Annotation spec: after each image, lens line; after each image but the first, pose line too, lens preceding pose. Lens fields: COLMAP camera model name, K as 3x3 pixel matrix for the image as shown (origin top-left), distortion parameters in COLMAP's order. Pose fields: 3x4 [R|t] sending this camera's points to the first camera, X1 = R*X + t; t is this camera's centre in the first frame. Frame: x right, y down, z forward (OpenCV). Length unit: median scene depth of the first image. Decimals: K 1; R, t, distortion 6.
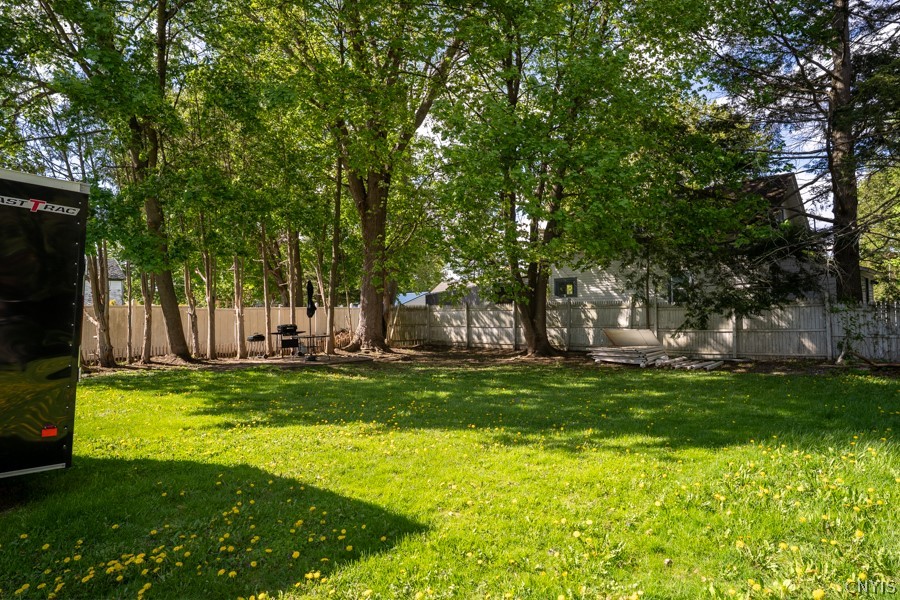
lens RADIAL K [[581.9, 0, 450.0], [0, 581.9, 300.0], [0, 0, 1]] dist [-0.035344, 0.058999]
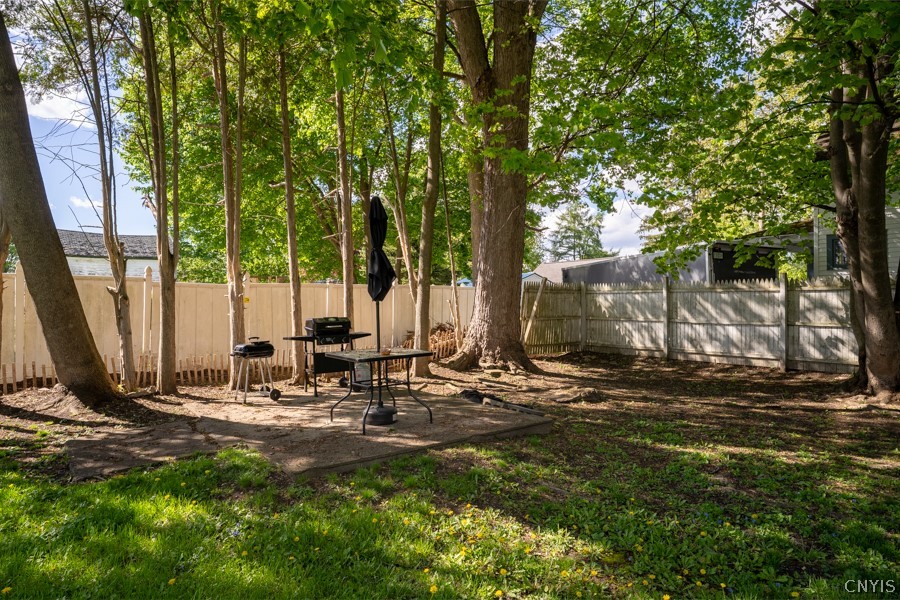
lens RADIAL K [[581.9, 0, 450.0], [0, 581.9, 300.0], [0, 0, 1]] dist [-0.035344, 0.058999]
pose [[0.990988, 0.008182, -0.133699, -0.109246], [-0.005331, 0.999751, 0.021671, 0.015710], [0.133844, -0.020763, 0.990785, 0.480915]]
